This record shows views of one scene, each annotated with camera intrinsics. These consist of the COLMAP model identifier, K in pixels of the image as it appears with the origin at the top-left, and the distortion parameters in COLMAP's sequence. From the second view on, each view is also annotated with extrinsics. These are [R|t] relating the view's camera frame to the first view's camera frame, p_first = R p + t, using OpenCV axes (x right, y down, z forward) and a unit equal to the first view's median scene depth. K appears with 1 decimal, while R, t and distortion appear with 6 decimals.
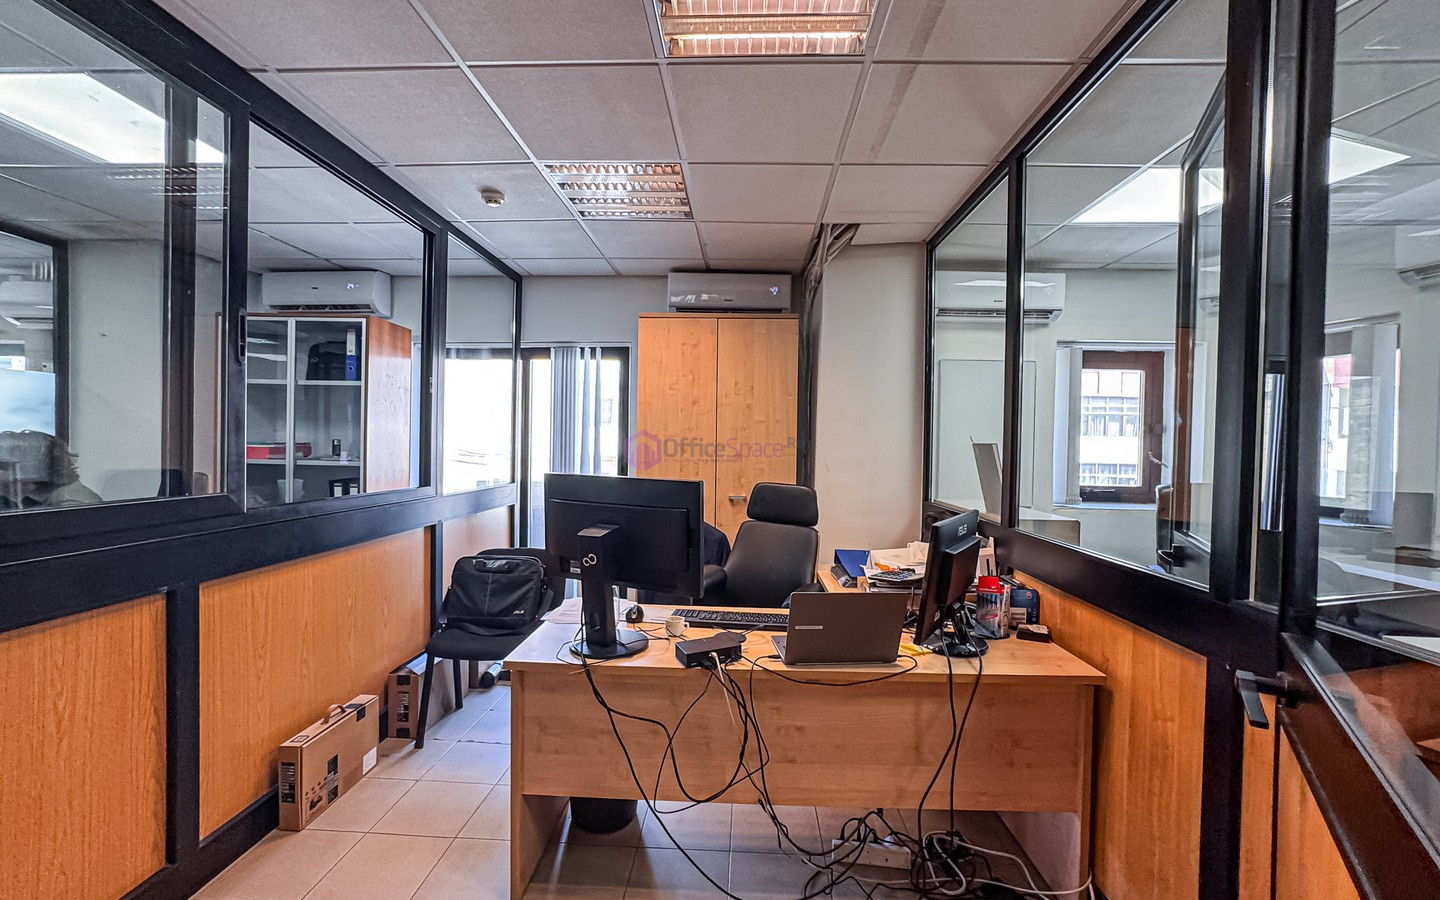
lens RADIAL K [[583.9, 0, 718.4], [0, 583.9, 454.9], [0, 0, 1]] dist [-0.030961, 0.013970]
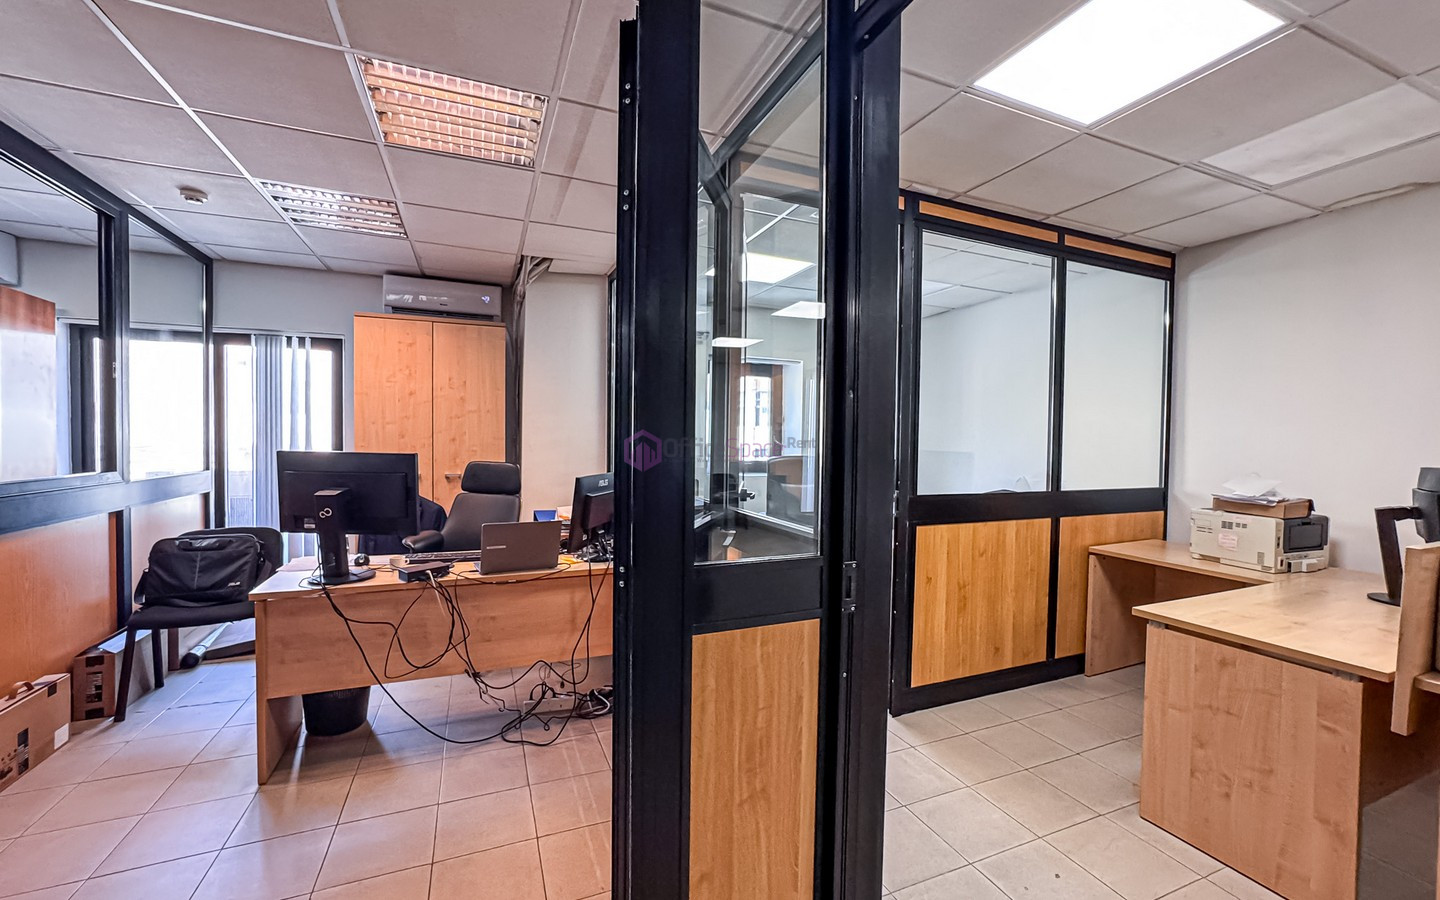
lens RADIAL K [[583.9, 0, 718.4], [0, 583.9, 454.9], [0, 0, 1]] dist [-0.030961, 0.013970]
pose [[0.903777, -0.016456, 0.427688, 0.018211], [0.008754, 0.999762, 0.019969, 0.015050], [-0.427915, -0.014303, 0.903706, -0.340492]]
